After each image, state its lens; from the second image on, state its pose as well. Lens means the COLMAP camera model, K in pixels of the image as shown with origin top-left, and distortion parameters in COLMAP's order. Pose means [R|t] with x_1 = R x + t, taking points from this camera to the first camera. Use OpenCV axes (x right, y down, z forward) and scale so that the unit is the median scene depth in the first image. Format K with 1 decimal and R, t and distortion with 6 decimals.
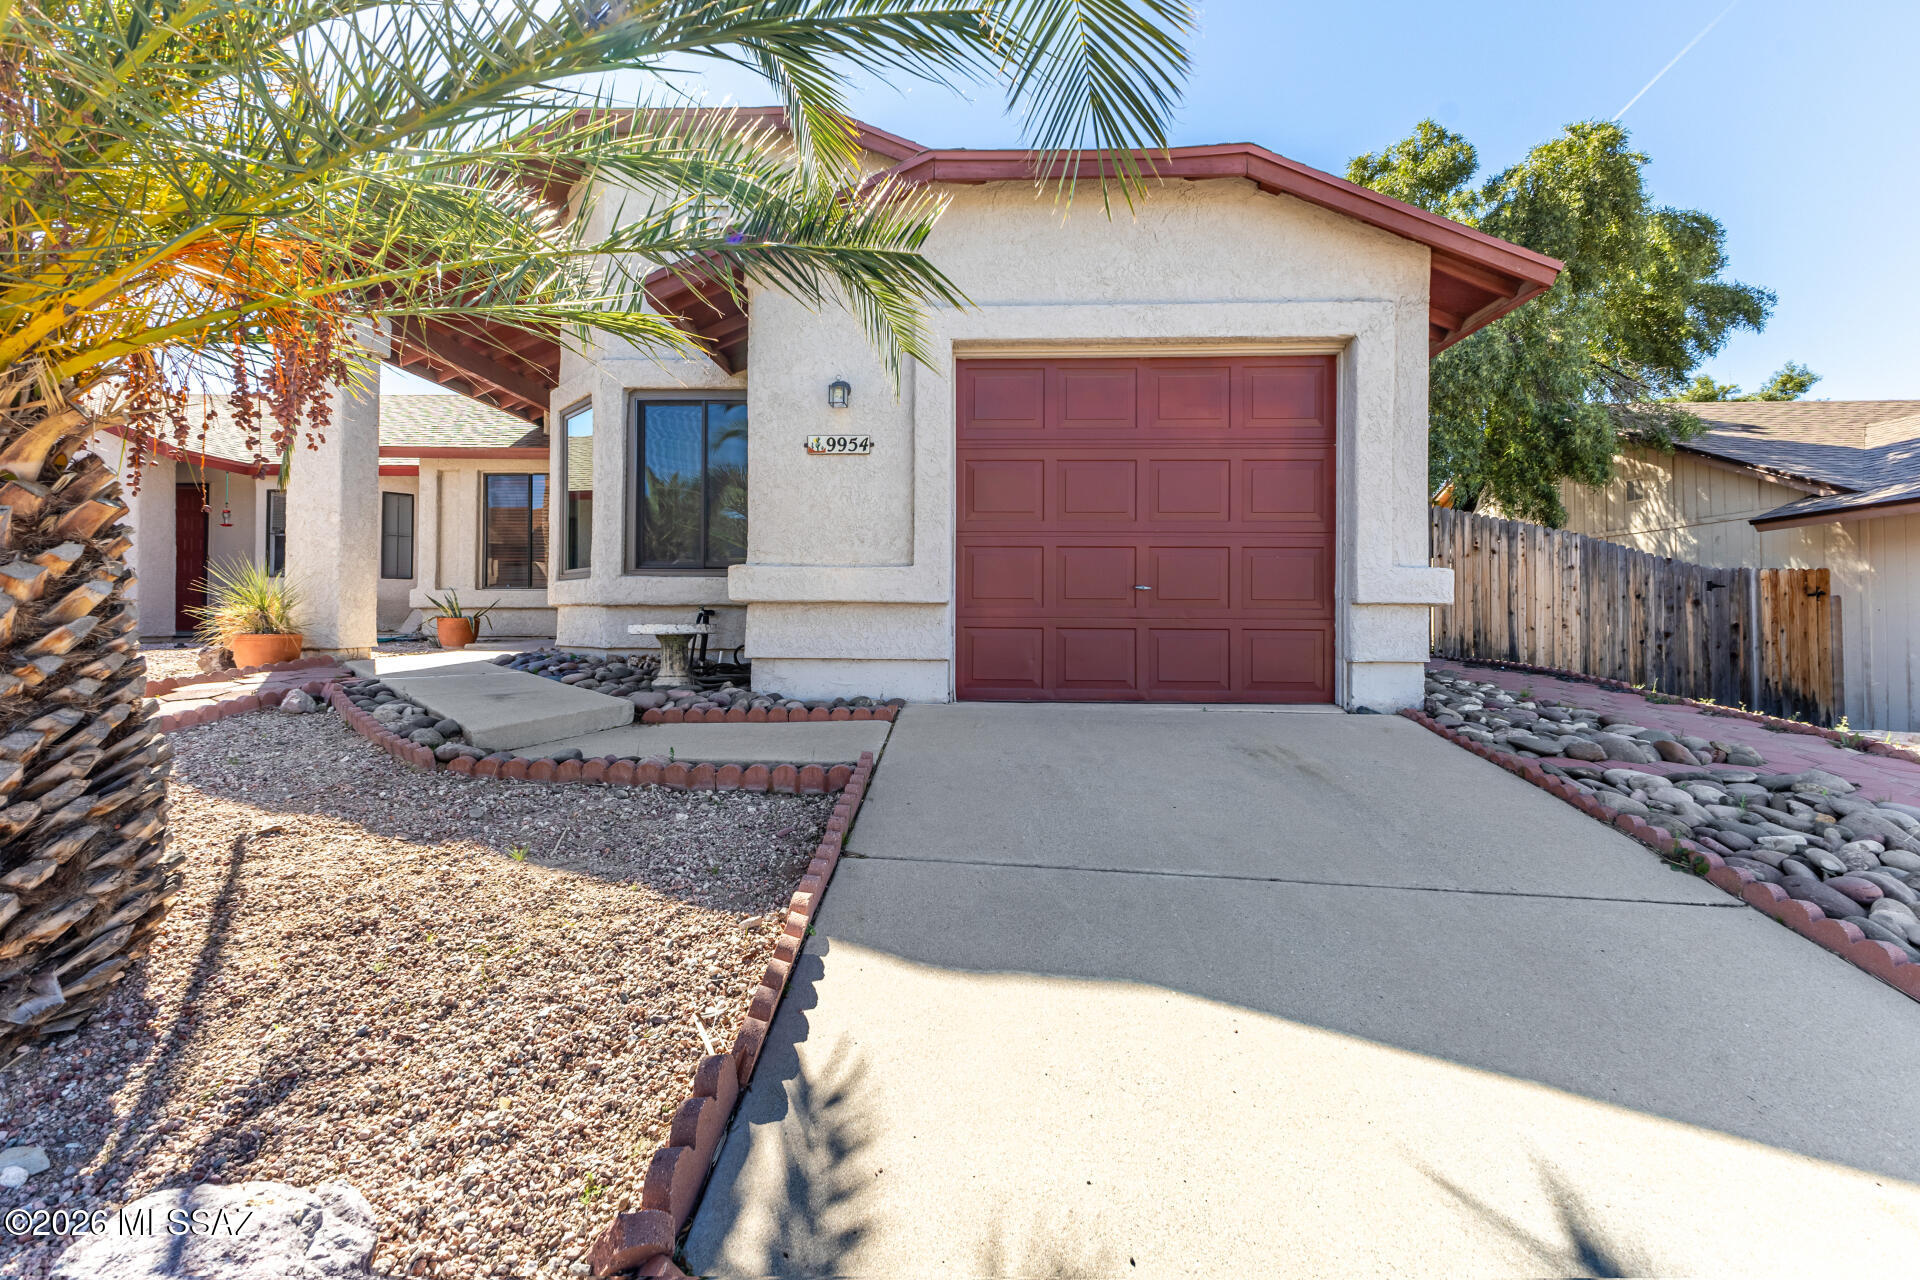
lens RADIAL K [[838.0, 0, 959.2], [0, 838.0, 621.8], [0, 0, 1]] dist [0.005355, -0.000407]
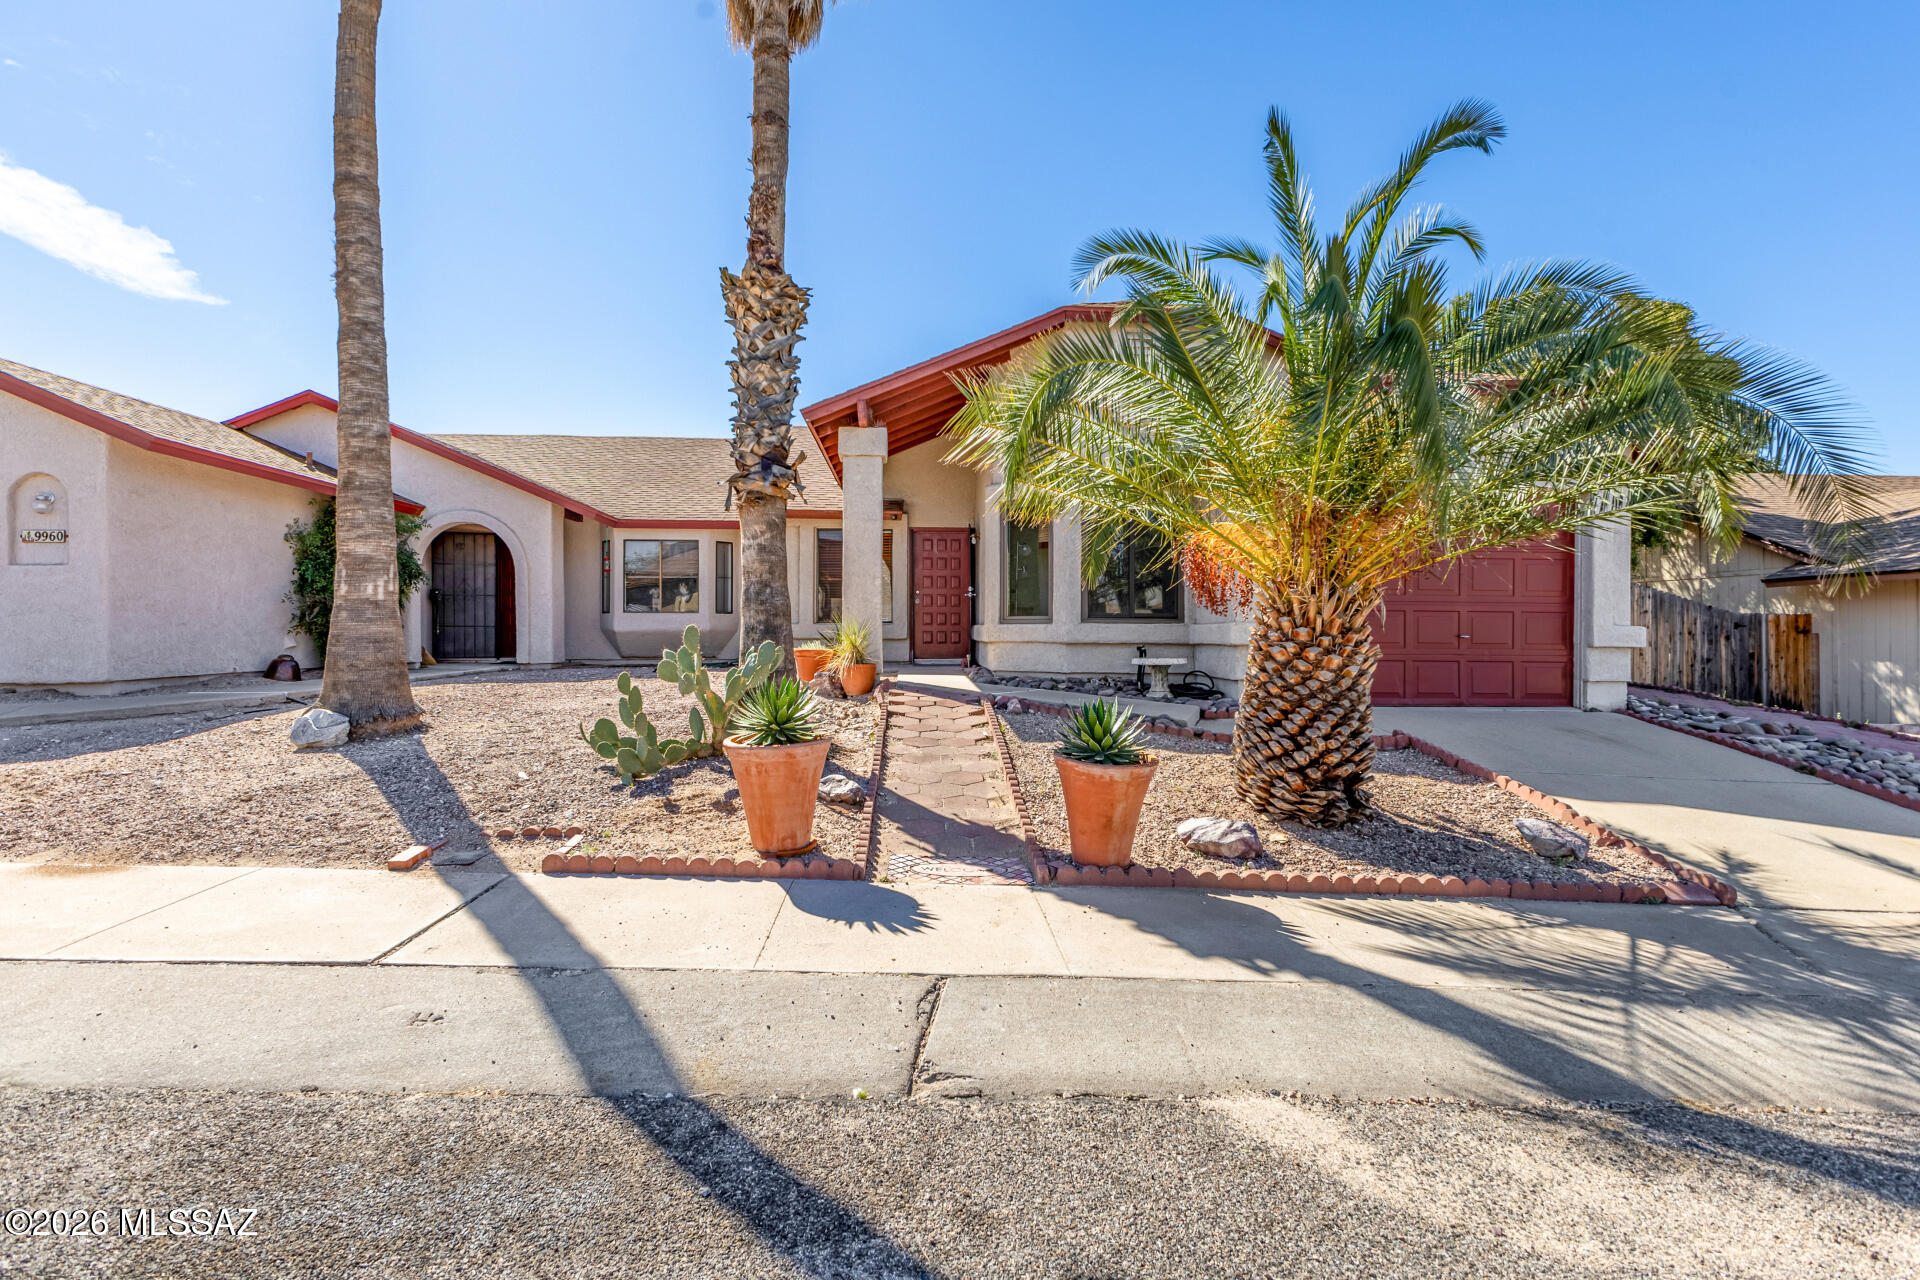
lens RADIAL K [[943.0, 0, 960.7], [0, 943.0, 648.2], [0, 0, 1]] dist [-0.006100, -0.000527]
pose [[0.994690, 0.000770, 0.102913, -0.776694], [-0.002283, 0.999891, 0.014579, -0.034740], [-0.102891, -0.014737, 0.994583, -0.595462]]
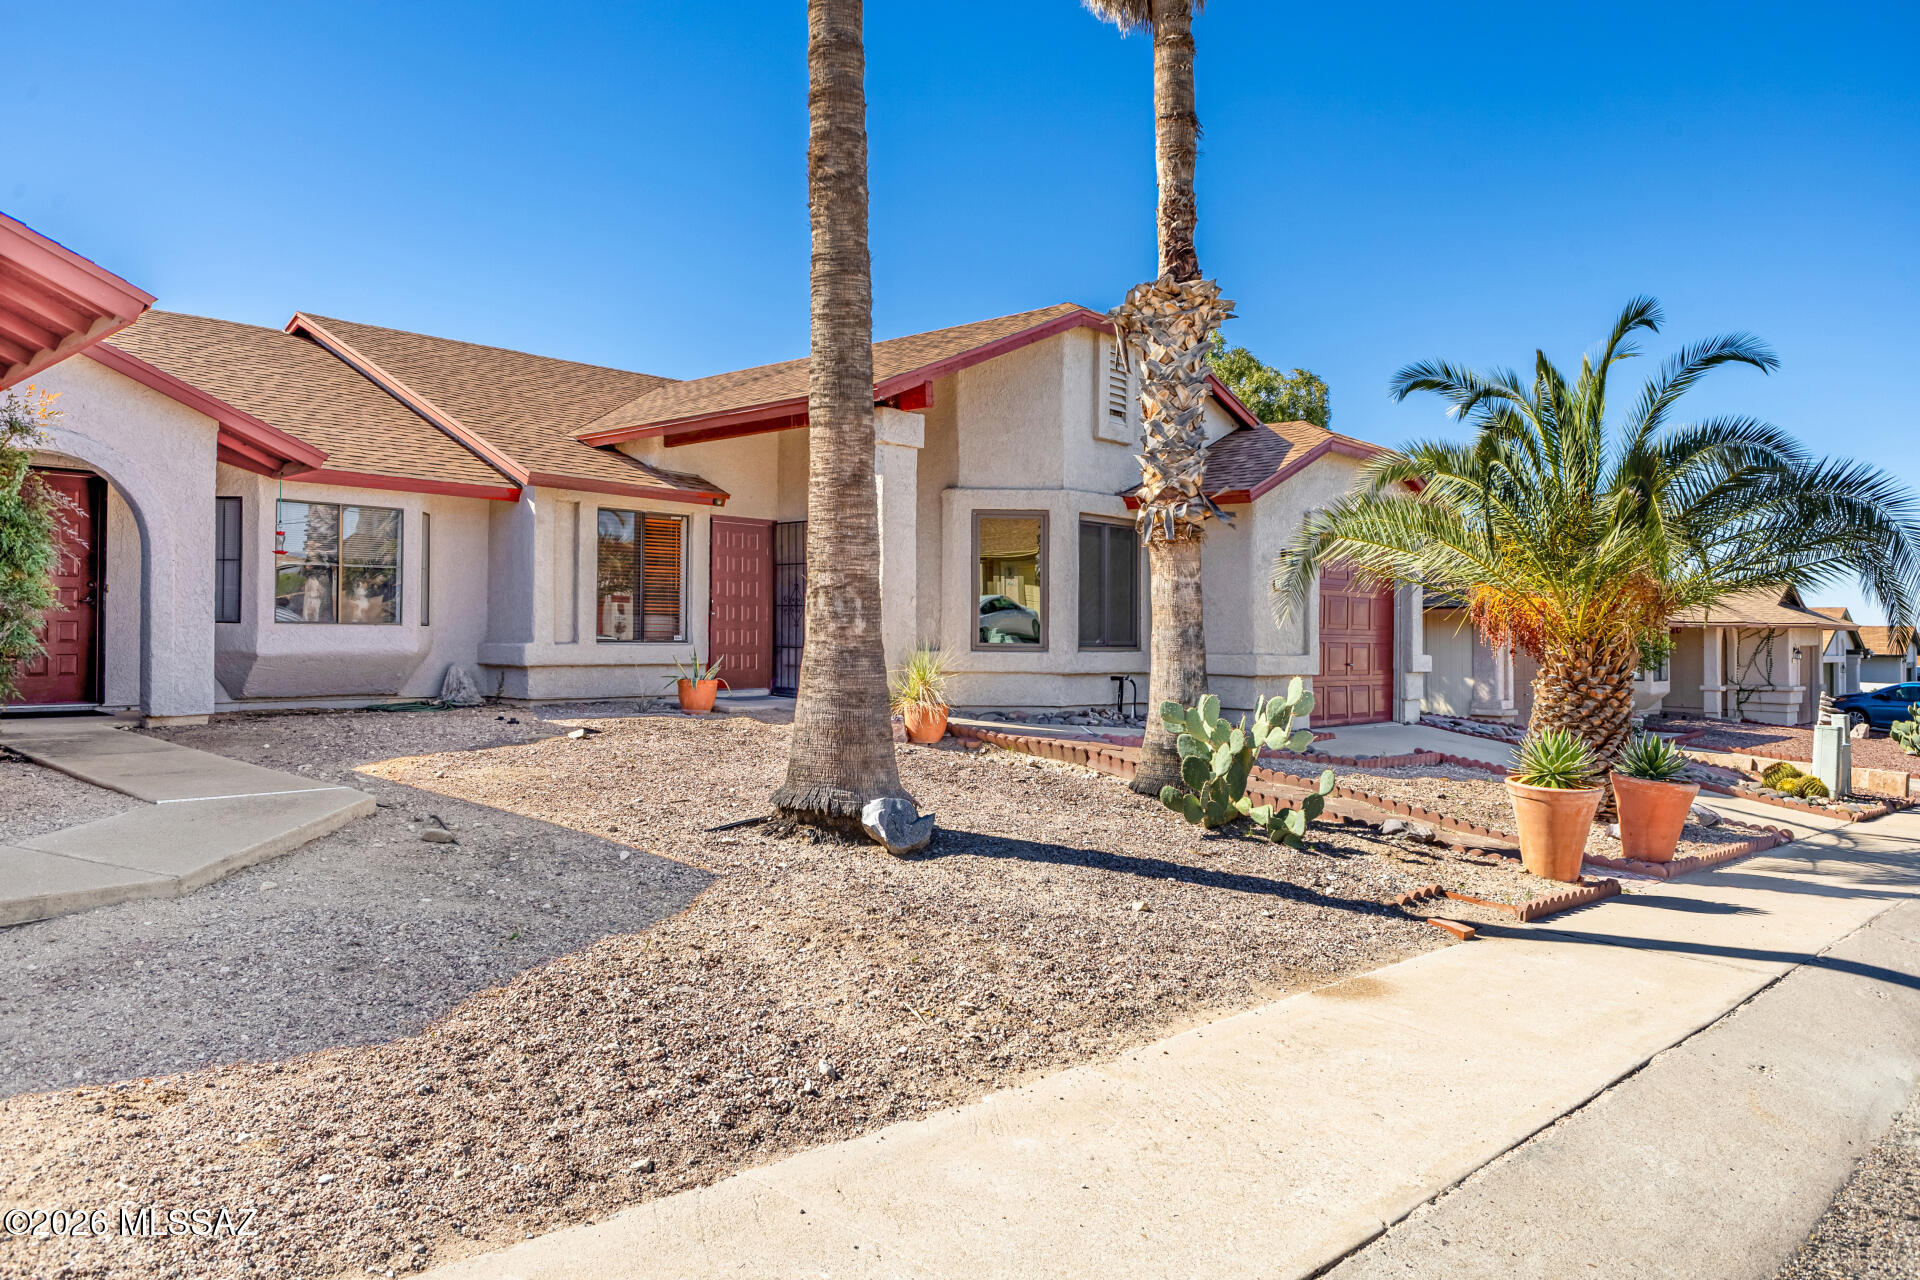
lens RADIAL K [[1370.4, 0, 961.4], [0, 1370.4, 641.8], [0, 0, 1]] dist [-0.006678, -0.002312]
pose [[0.648558, 0.001007, 0.761165, -2.154960], [-0.011124, 0.999905, 0.008156, -0.085368], [-0.761084, -0.013757, 0.648507, -0.251328]]
